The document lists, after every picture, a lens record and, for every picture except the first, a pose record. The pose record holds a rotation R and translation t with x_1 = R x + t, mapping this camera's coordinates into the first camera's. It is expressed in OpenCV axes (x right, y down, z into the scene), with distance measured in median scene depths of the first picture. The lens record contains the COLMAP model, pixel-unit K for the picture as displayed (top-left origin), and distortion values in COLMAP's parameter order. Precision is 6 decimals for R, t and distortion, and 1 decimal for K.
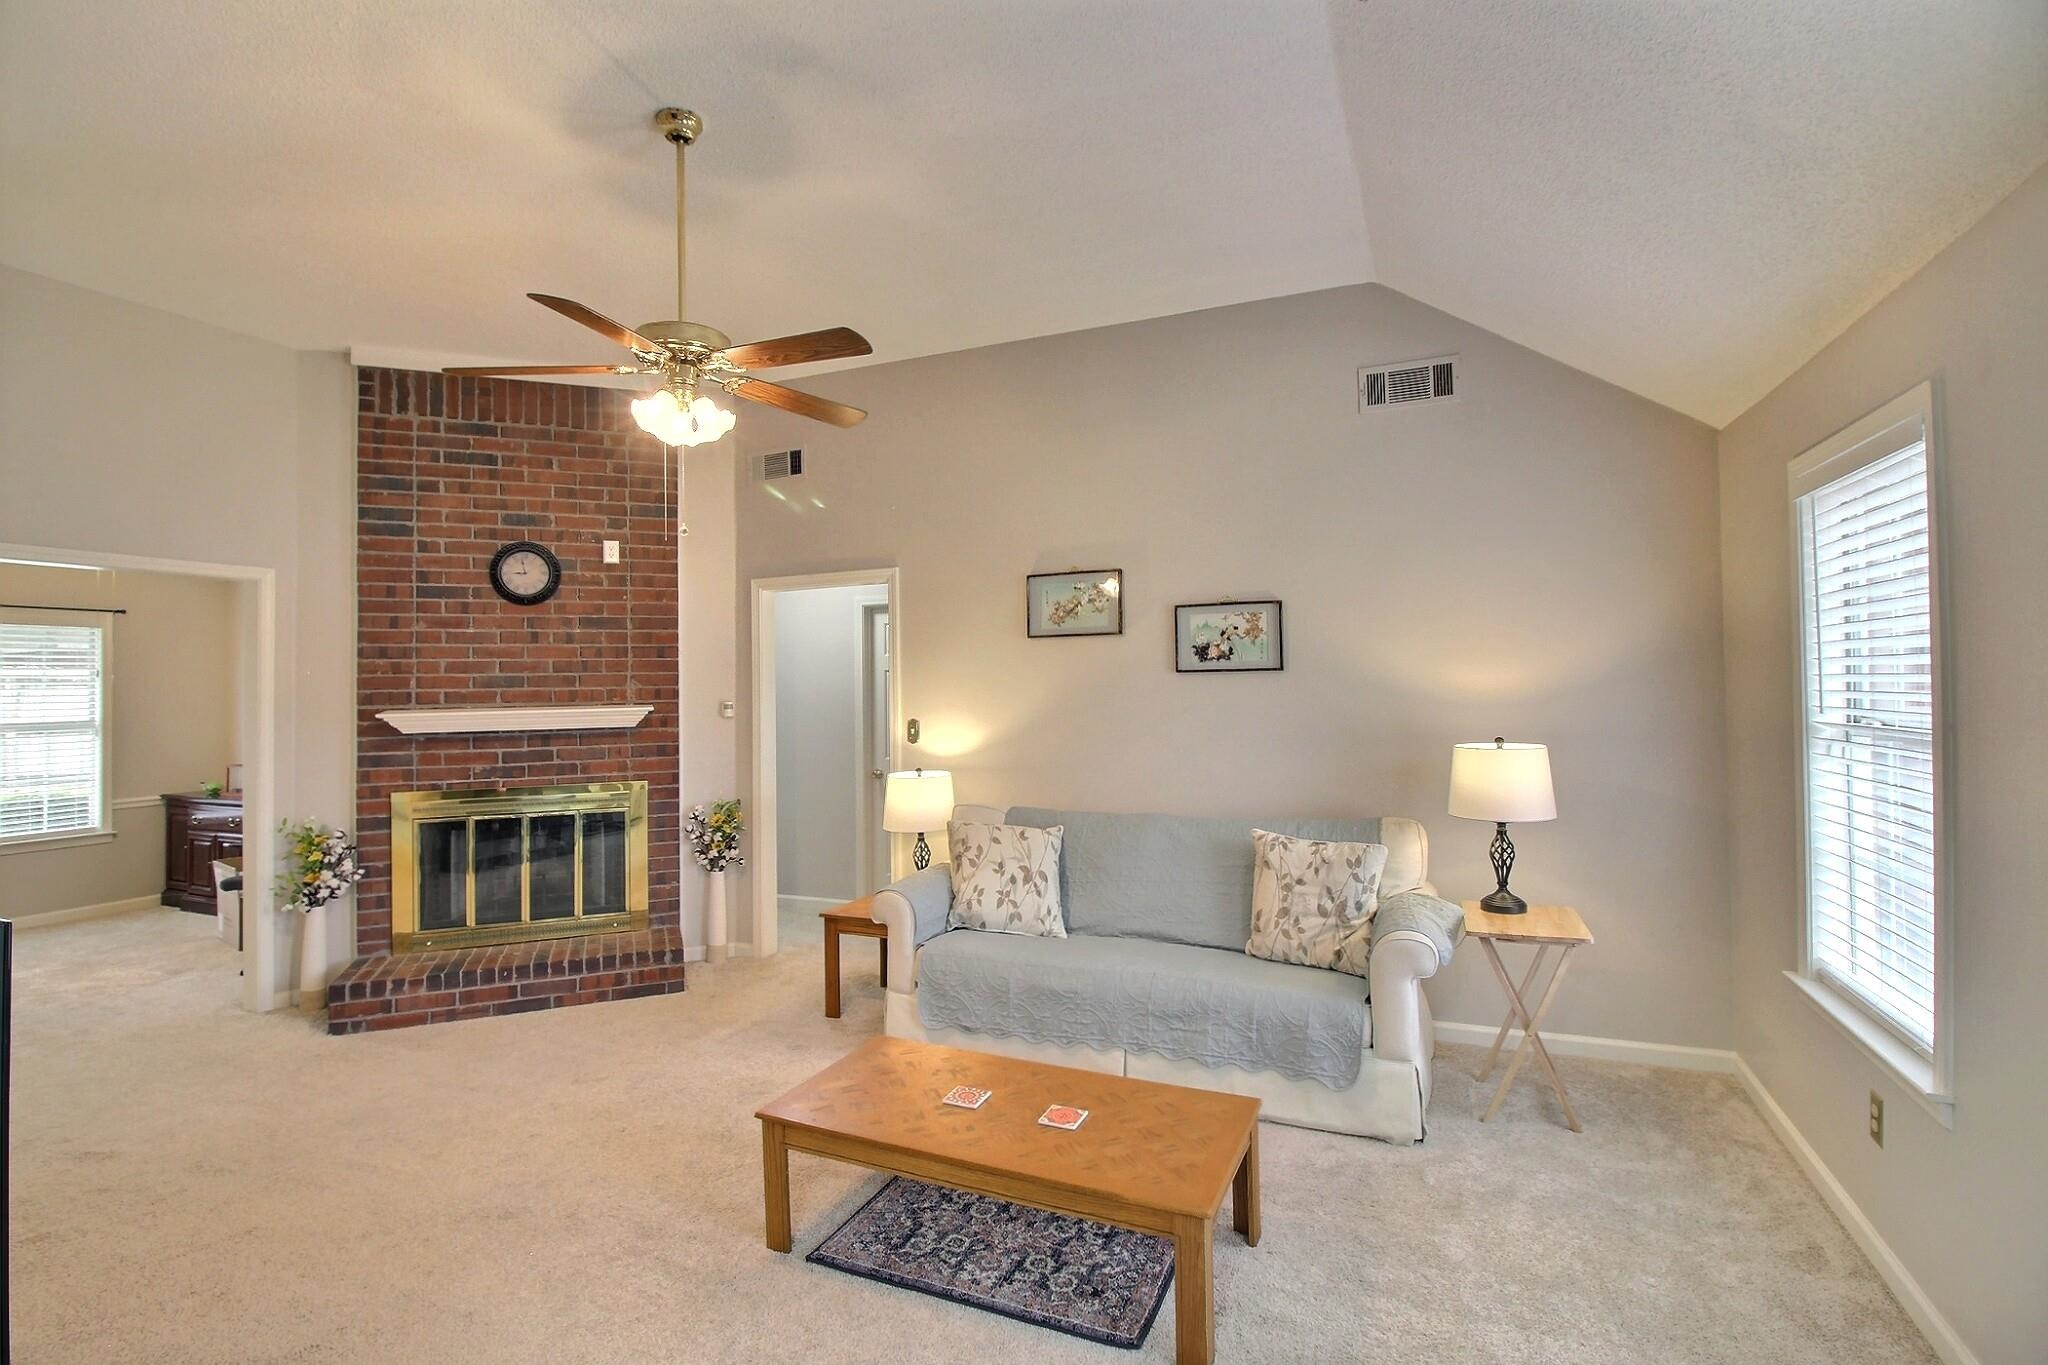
lens RADIAL K [[965.1, 0, 1017.0], [0, 965.1, 685.8], [0, 0, 1]] dist [0.009863, -0.006503]
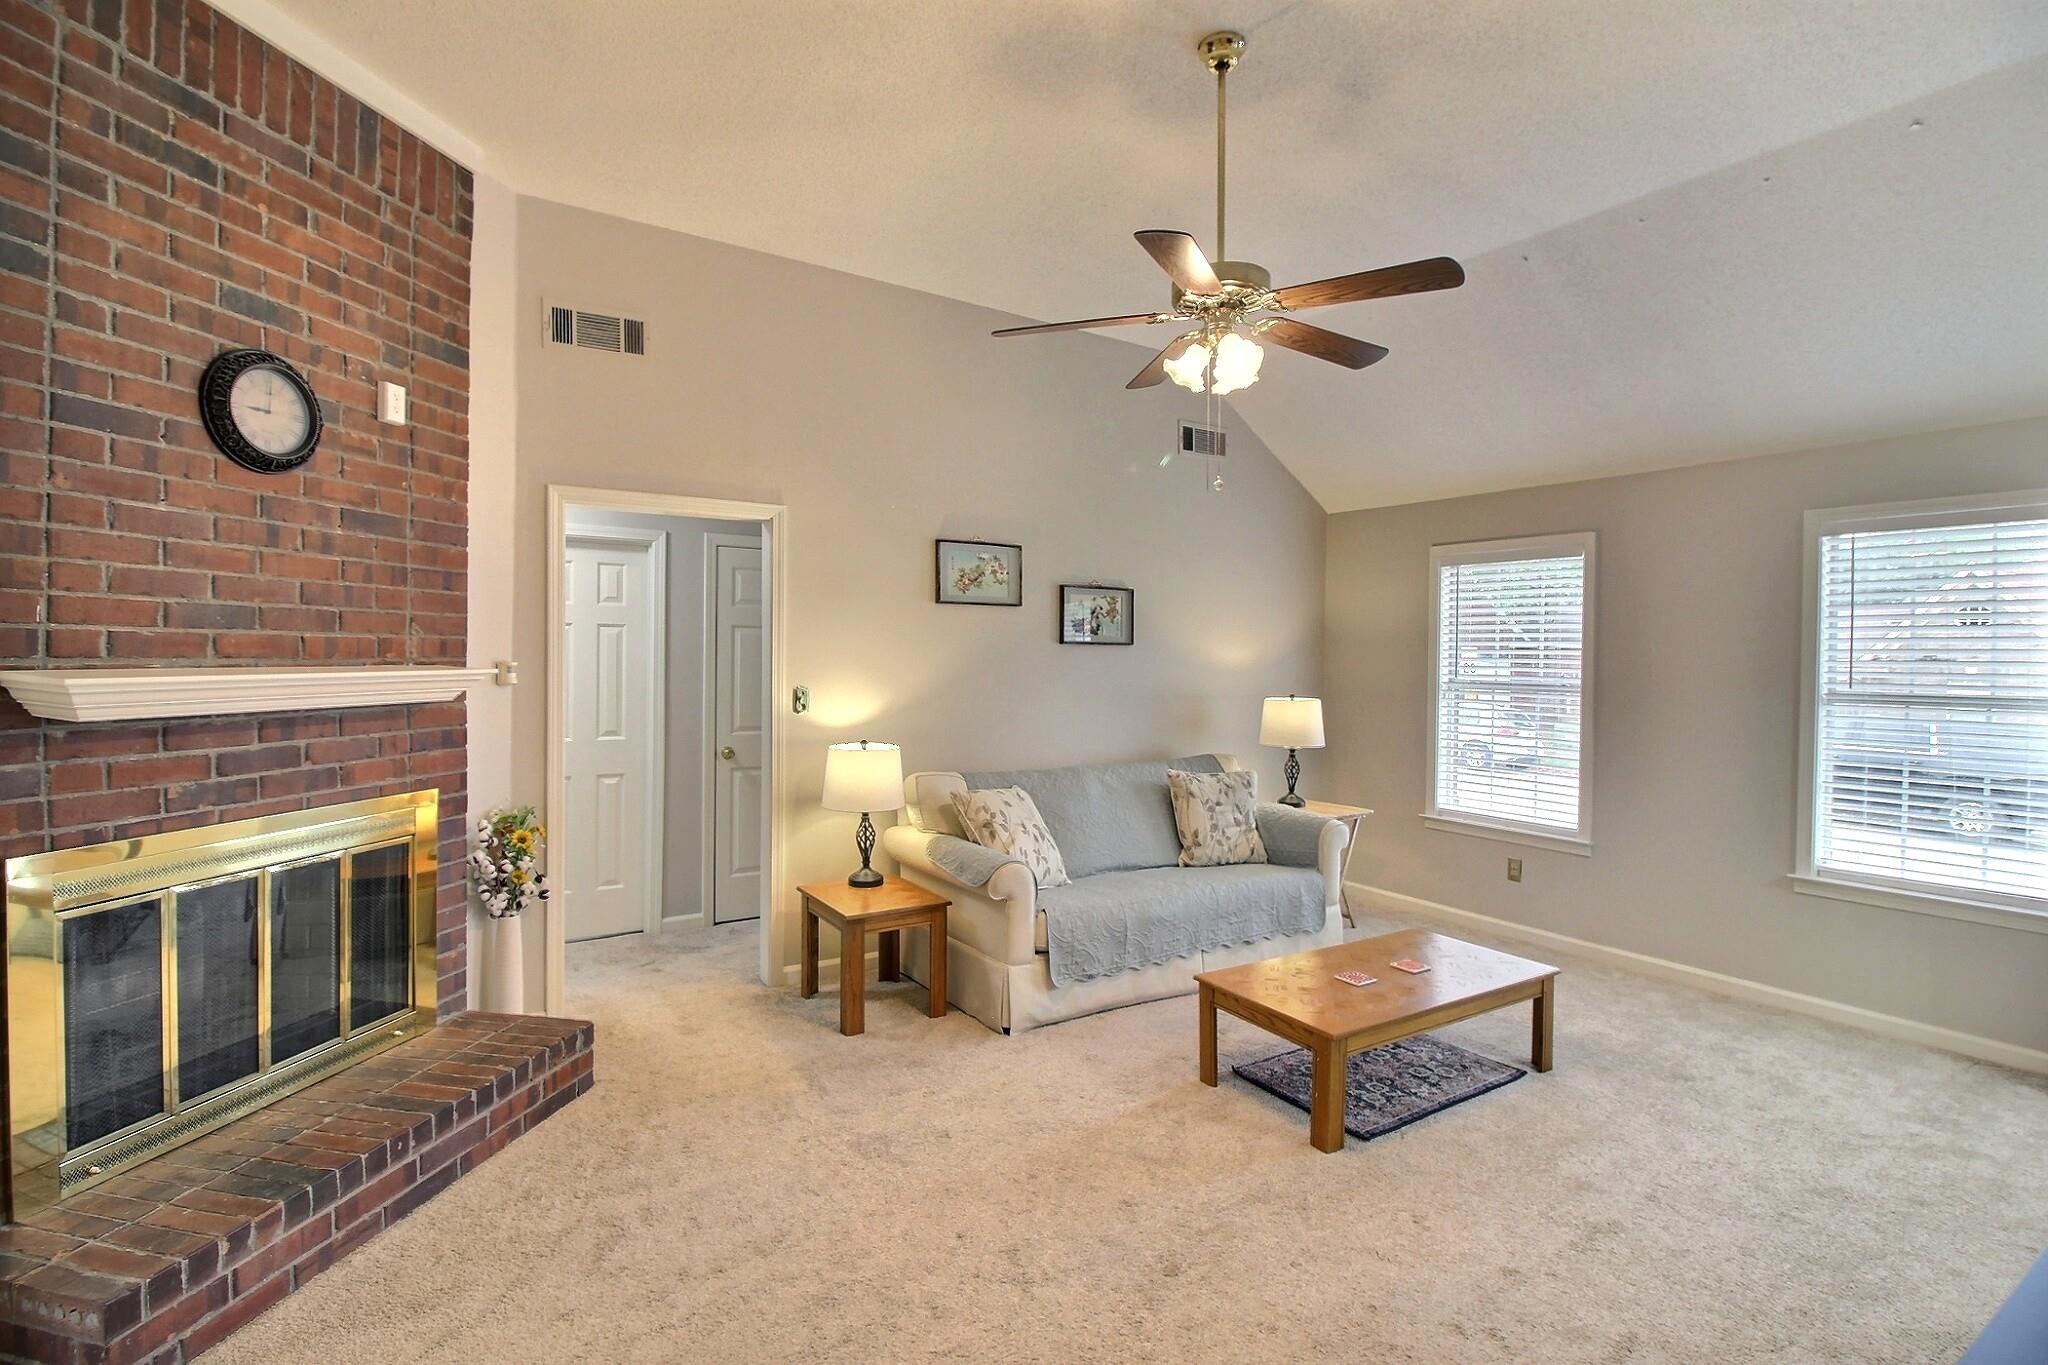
lens RADIAL K [[965.1, 0, 1038.2], [0, 965.1, 679.1], [0, 0, 1]] dist [0.009863, -0.006503]
pose [[0.545222, 0.001548, 0.838290, -0.746647], [-0.020096, 0.999735, 0.011225, 0.014939], [-0.838051, -0.022966, 0.545109, 0.370695]]
